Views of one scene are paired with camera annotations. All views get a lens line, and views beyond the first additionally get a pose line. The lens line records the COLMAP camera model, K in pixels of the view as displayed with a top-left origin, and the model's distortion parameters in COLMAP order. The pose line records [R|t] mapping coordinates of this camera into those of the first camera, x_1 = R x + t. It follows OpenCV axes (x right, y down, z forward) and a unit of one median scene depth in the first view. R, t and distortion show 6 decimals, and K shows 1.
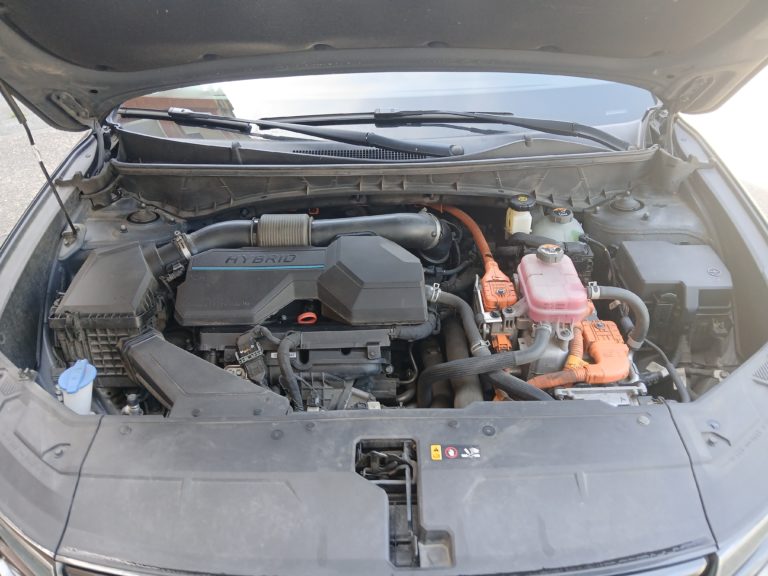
lens RADIAL K [[591.9, 0, 386.3], [0, 591.9, 288.7], [0, 0, 1]] dist [0.062919, -0.141854]
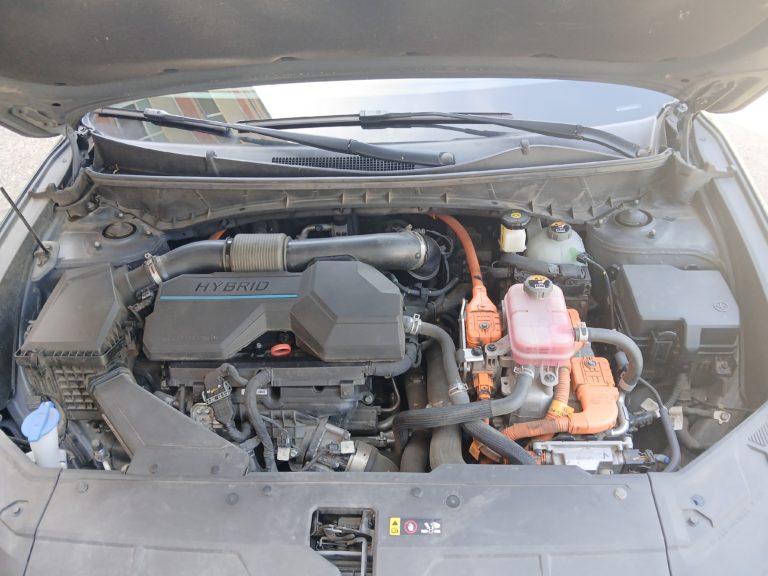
lens RADIAL K [[595.2, 0, 385.1], [0, 595.2, 289.2], [0, 0, 1]] dist [0.036762, -0.091446]
pose [[0.998455, 0.005992, -0.055245, 0.087272], [-0.000324, 0.994778, 0.102058, -0.145546], [0.055568, -0.101882, 0.993243, 0.066220]]
